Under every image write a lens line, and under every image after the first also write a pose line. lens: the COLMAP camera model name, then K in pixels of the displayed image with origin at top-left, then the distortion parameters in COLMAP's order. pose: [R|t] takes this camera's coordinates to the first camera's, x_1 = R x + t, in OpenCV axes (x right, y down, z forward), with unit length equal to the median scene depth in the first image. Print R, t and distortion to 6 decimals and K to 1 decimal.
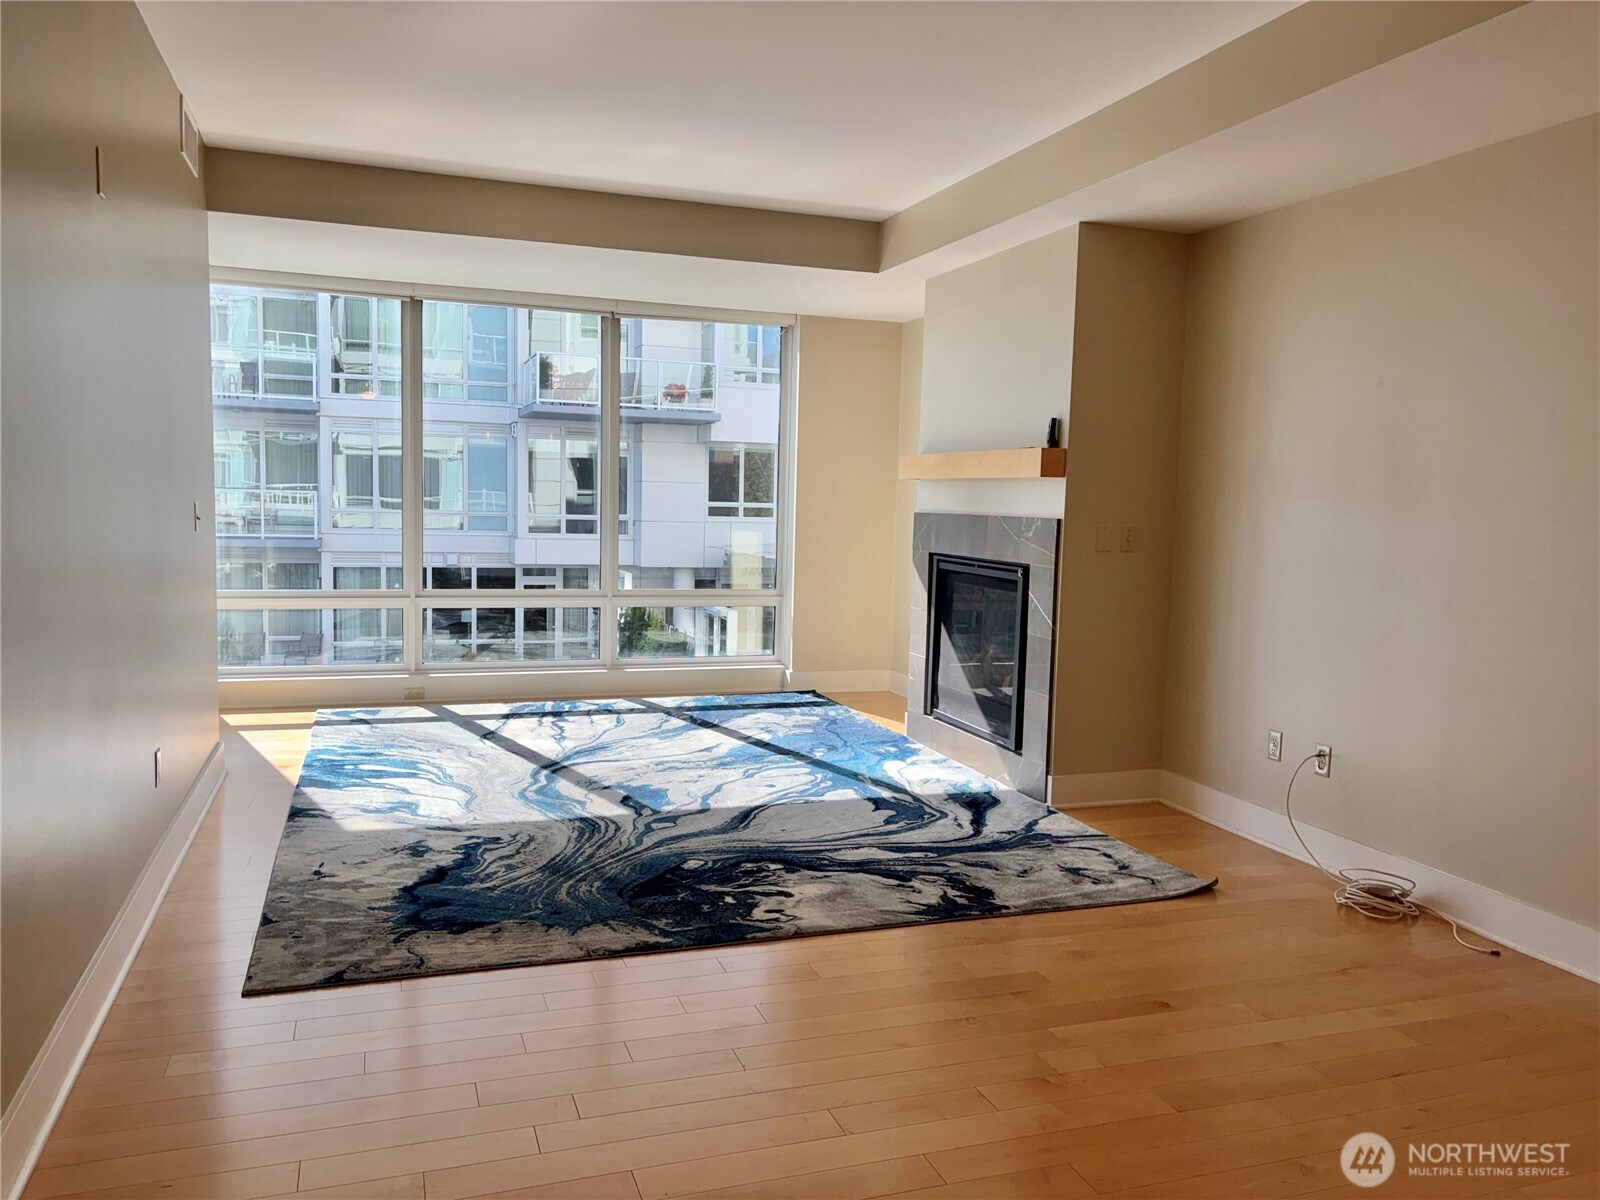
lens RADIAL K [[1208.7, 0, 803.6], [0, 1208.7, 607.3], [0, 0, 1]] dist [0.065678, -0.071823]
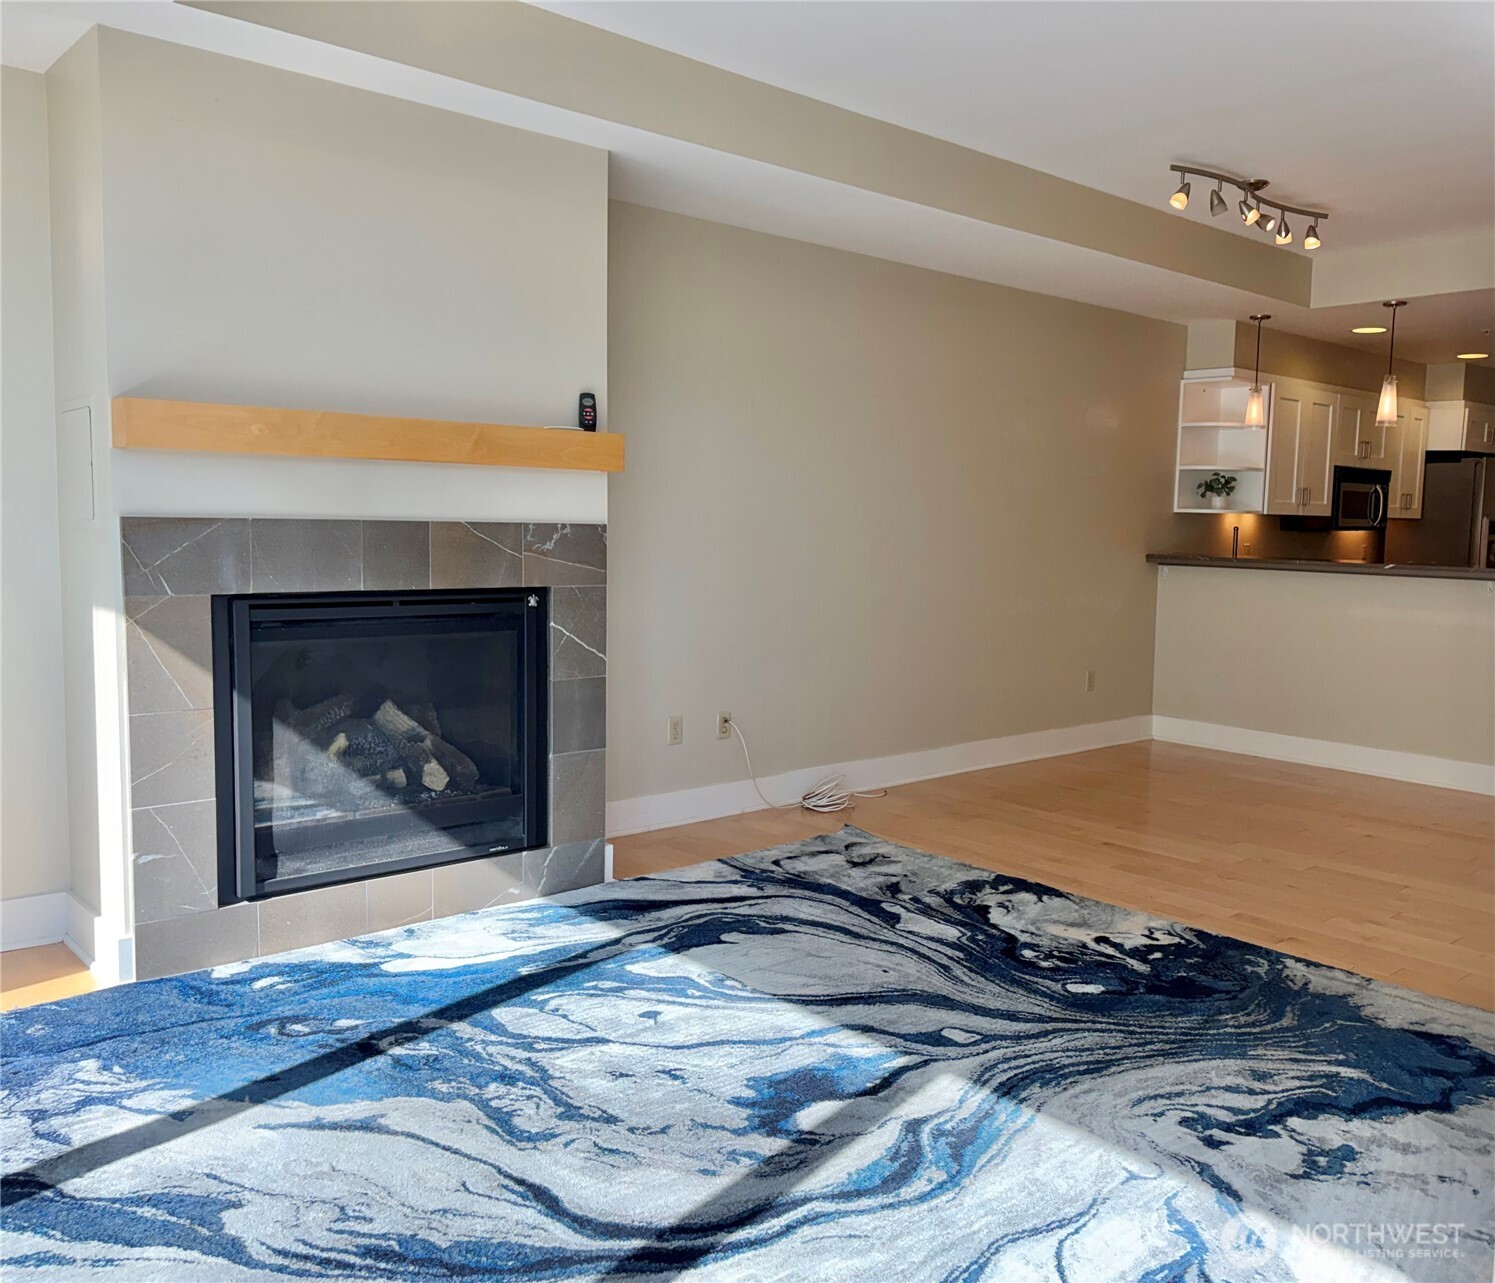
lens RADIAL K [[1307.6, 0, 848.5], [0, 1307.6, 630.6], [0, 0, 1]] dist [0.029650, 0.008201]
pose [[-0.413724, -0.120376, 0.902409, -0.620635], [0.049981, 0.986722, 0.154537, -0.125064], [-0.909029, 0.109039, -0.402214, 1.179901]]
